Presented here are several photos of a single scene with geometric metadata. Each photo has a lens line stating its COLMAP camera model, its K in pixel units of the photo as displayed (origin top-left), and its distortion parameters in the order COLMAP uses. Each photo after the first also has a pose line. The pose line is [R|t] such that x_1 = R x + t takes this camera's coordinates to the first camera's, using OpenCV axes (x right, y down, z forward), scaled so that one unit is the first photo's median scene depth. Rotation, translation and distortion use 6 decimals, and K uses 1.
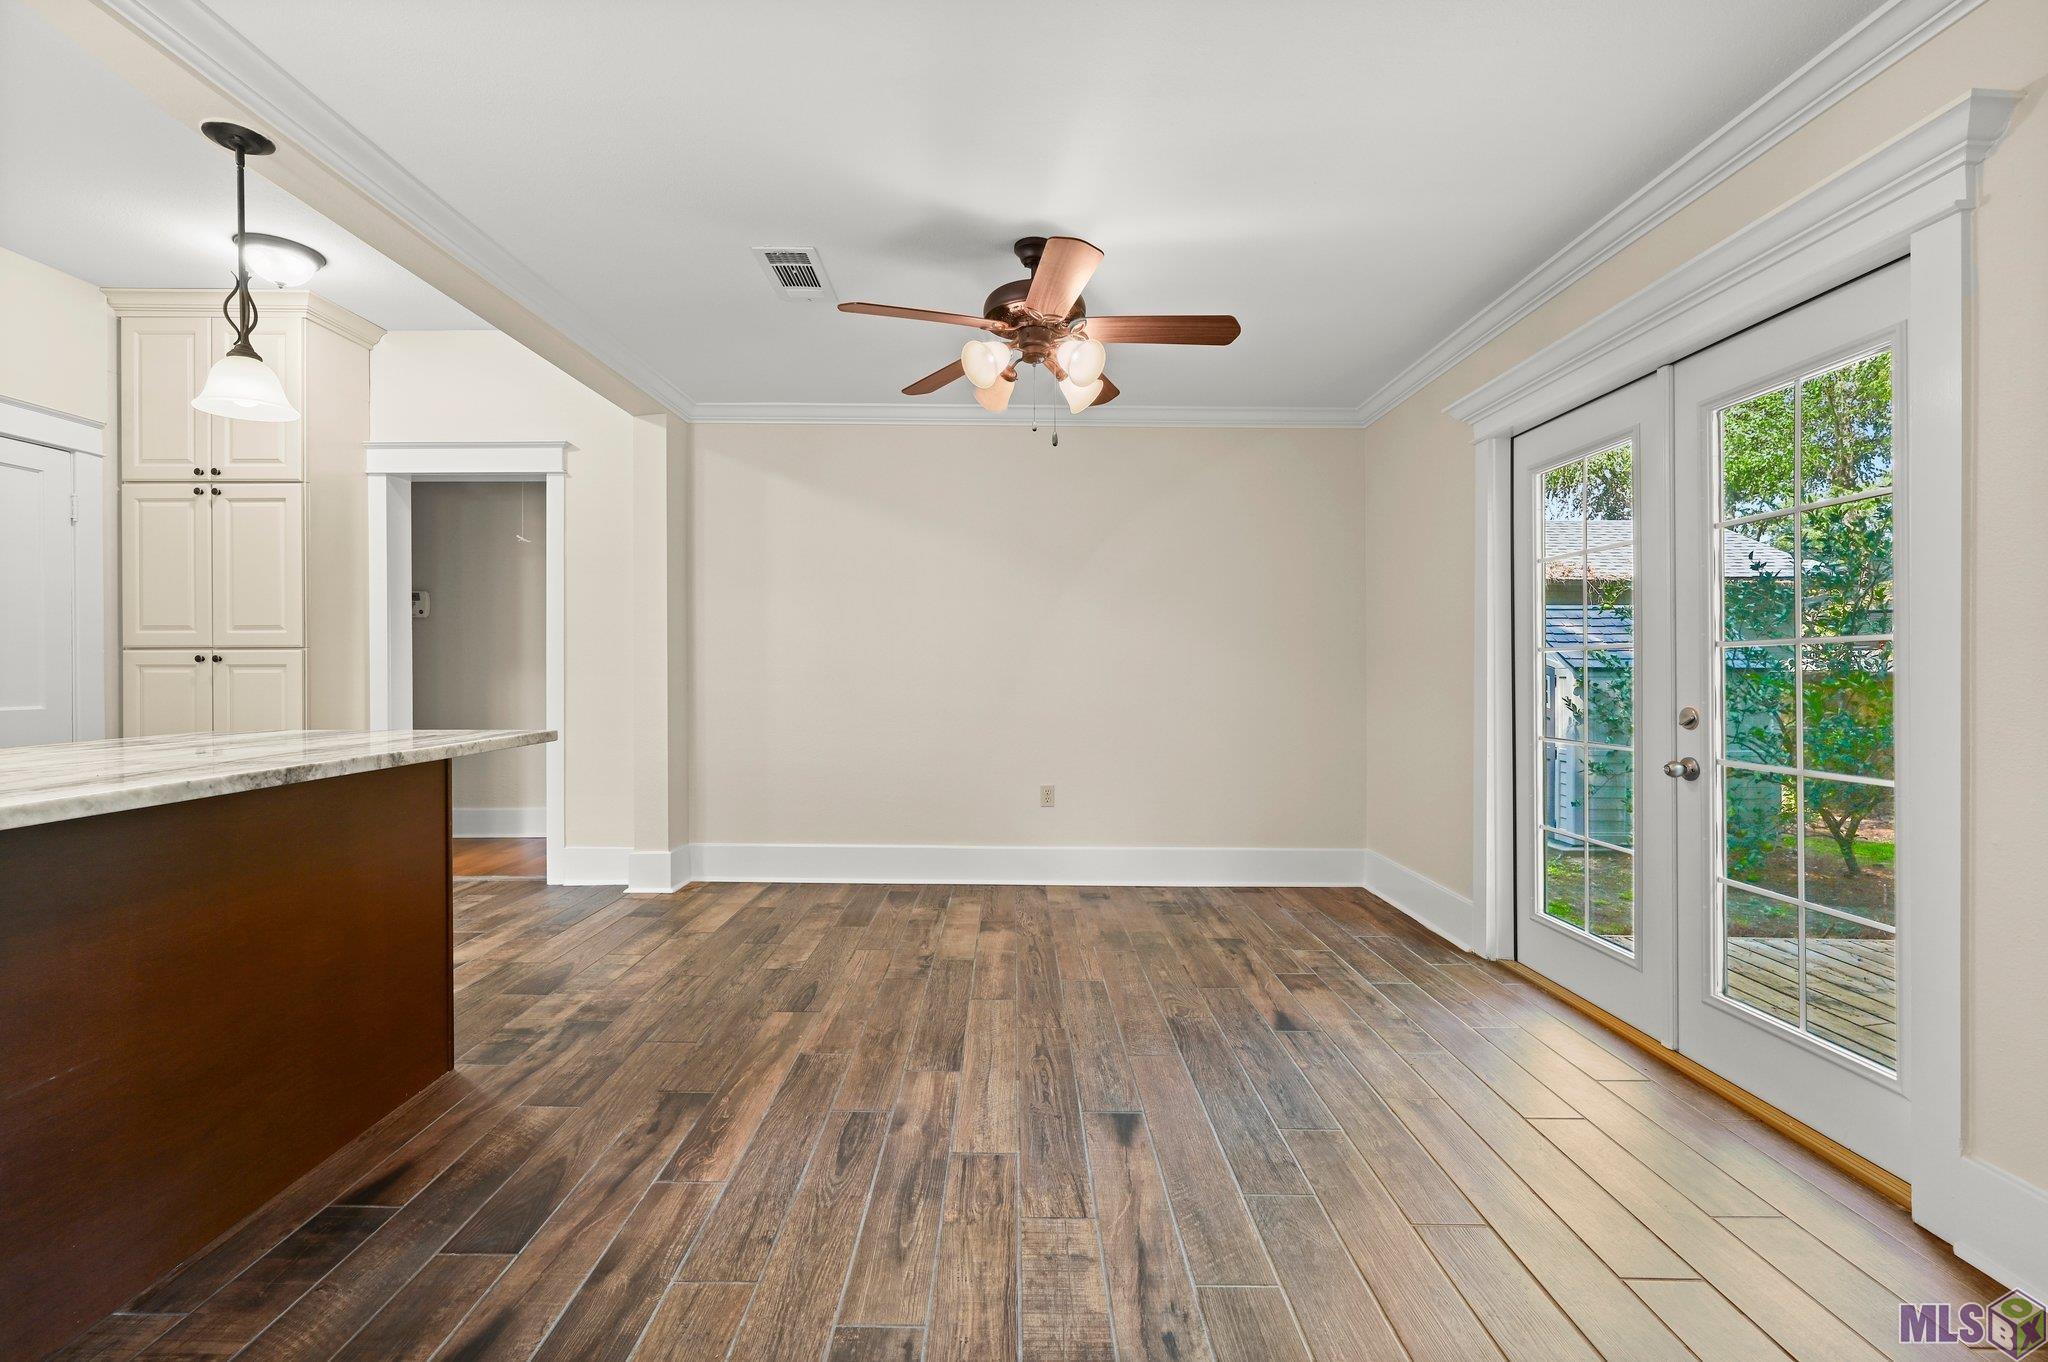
lens RADIAL K [[856.2, 0, 1016.2], [0, 856.2, 675.0], [0, 0, 1]] dist [-0.002299, -0.000324]
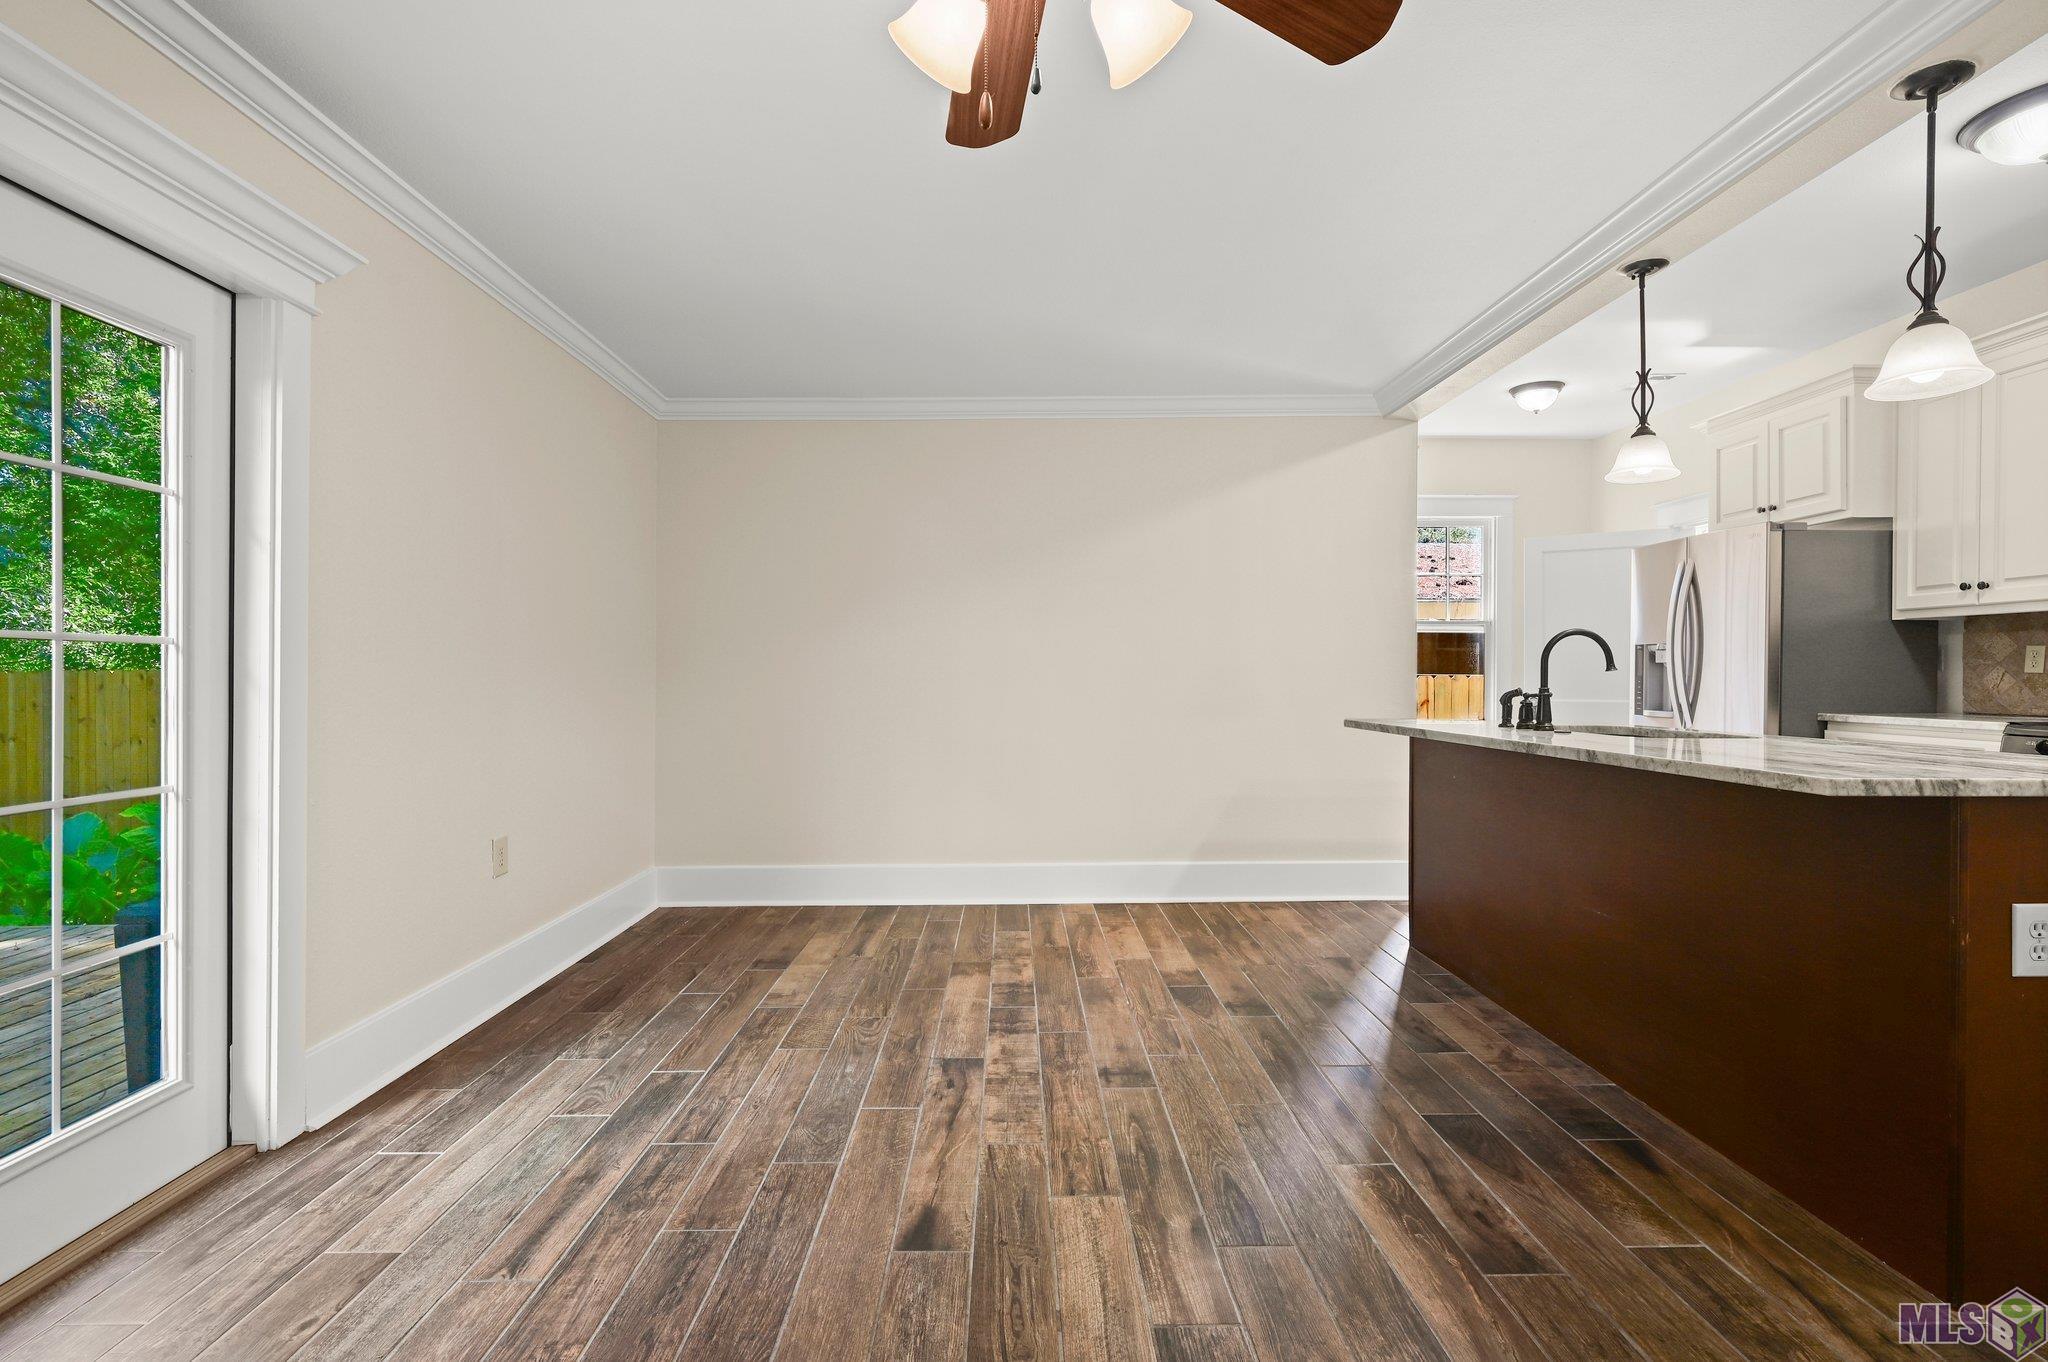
lens RADIAL K [[922.6, 0, 1024.0], [0, 922.6, 681.0], [0, 0, 1]] dist [0.010312, -0.000168]
pose [[-0.999938, -0.001958, -0.010993, 0.038907], [-0.002073, 0.999944, 0.010415, -0.010268], [0.010972, 0.010437, -0.999885, 1.815351]]
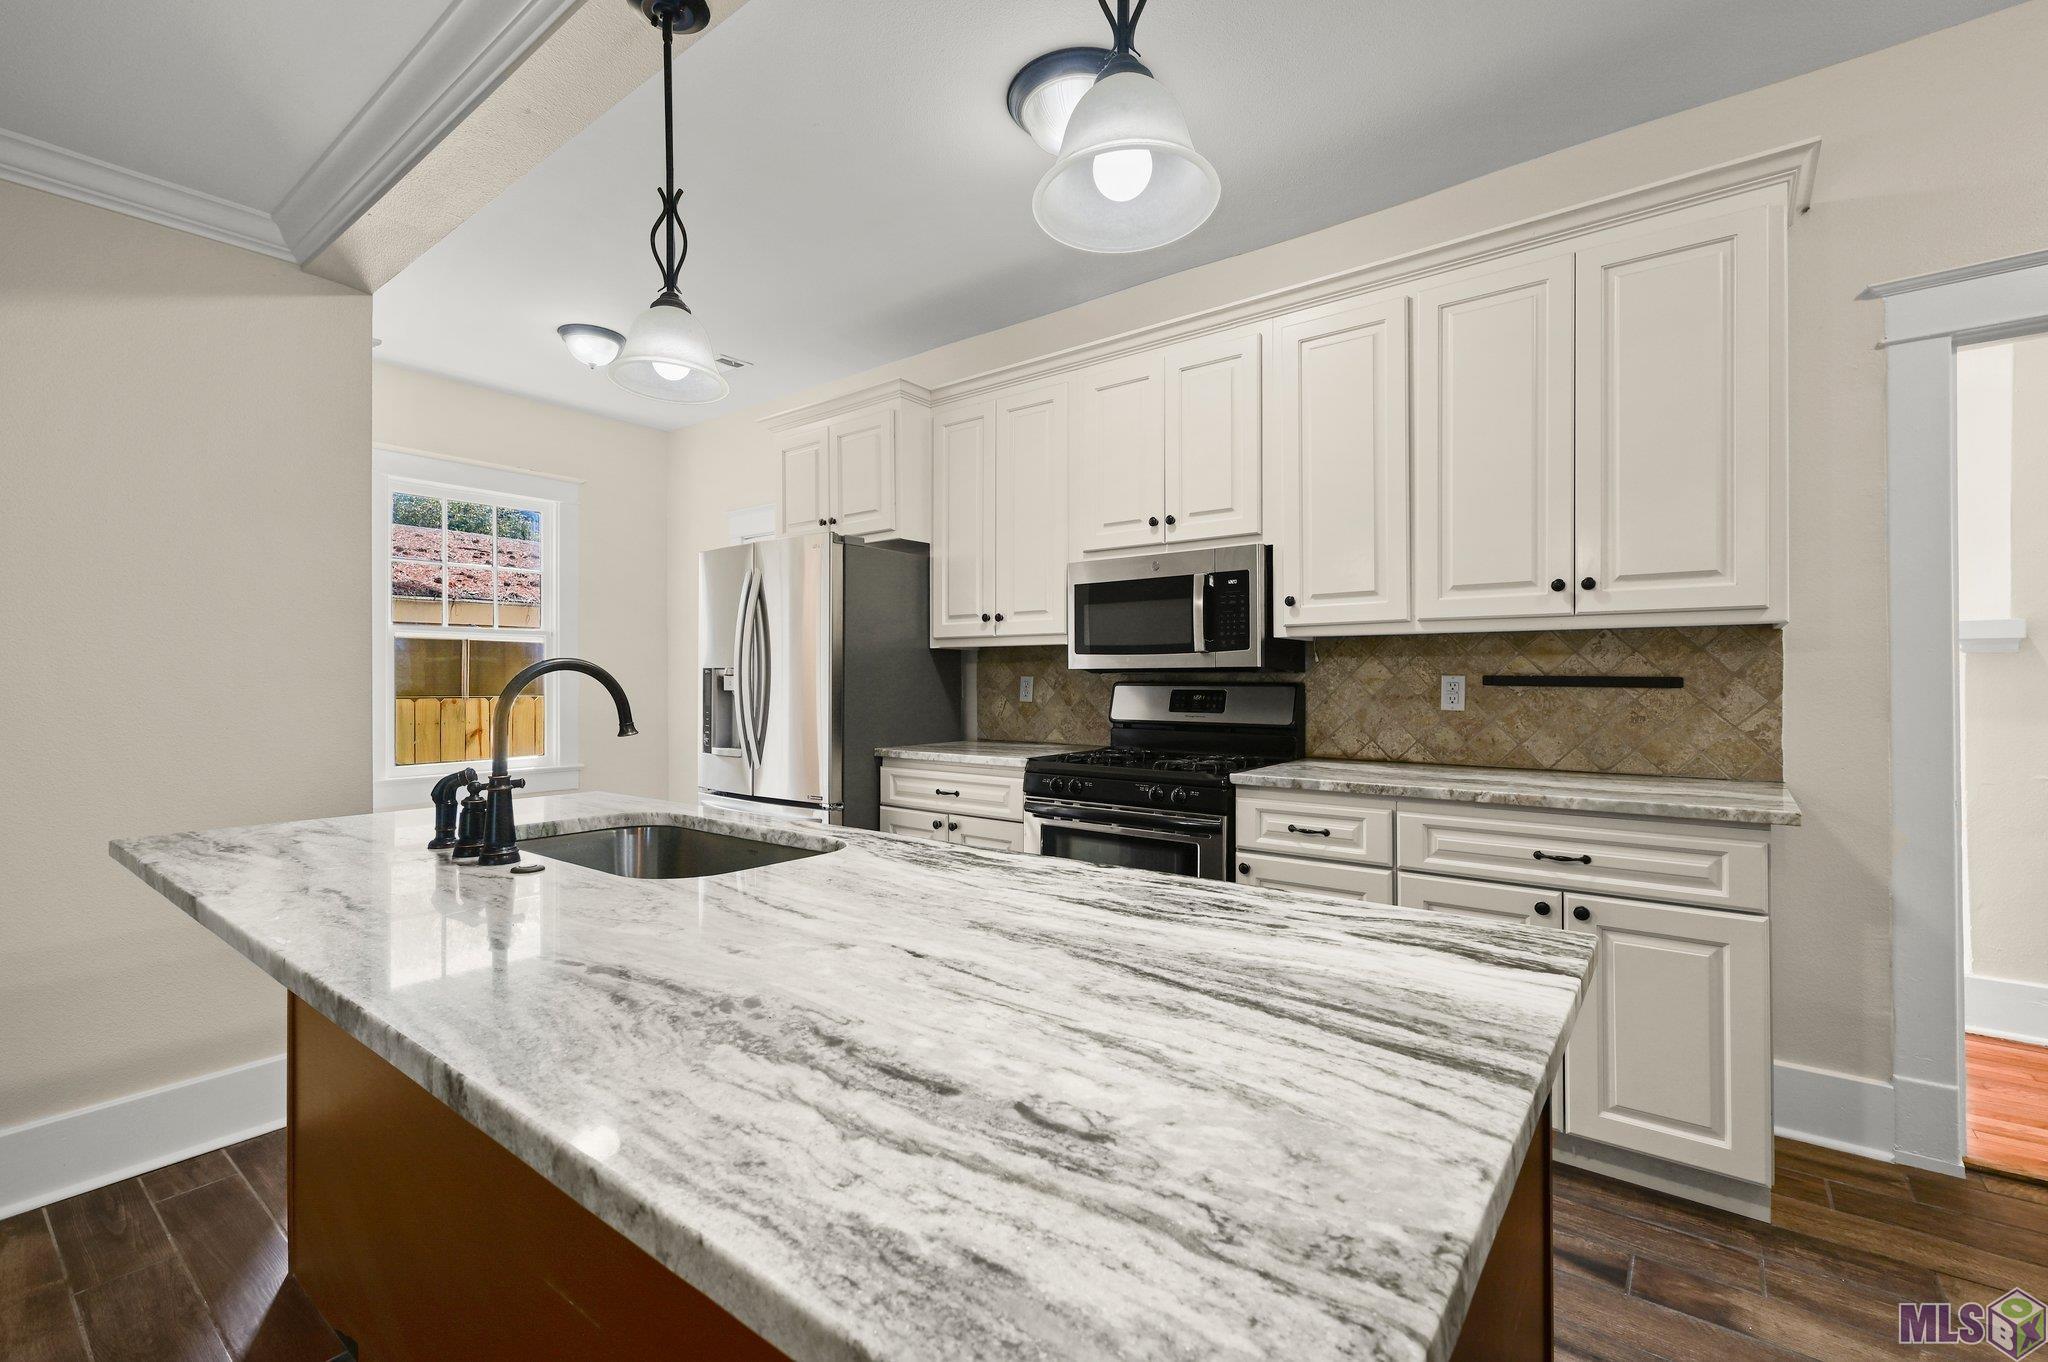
lens RADIAL K [[874.1, 0, 1013.1], [0, 874.1, 675.4], [0, 0, 1]] dist [-0.000595, 0.000107]
pose [[-0.614056, -0.001182, -0.789262, -0.481498], [-0.001635, 0.999999, -0.000226, -0.064833], [0.789261, 0.001152, -0.614057, 1.131005]]
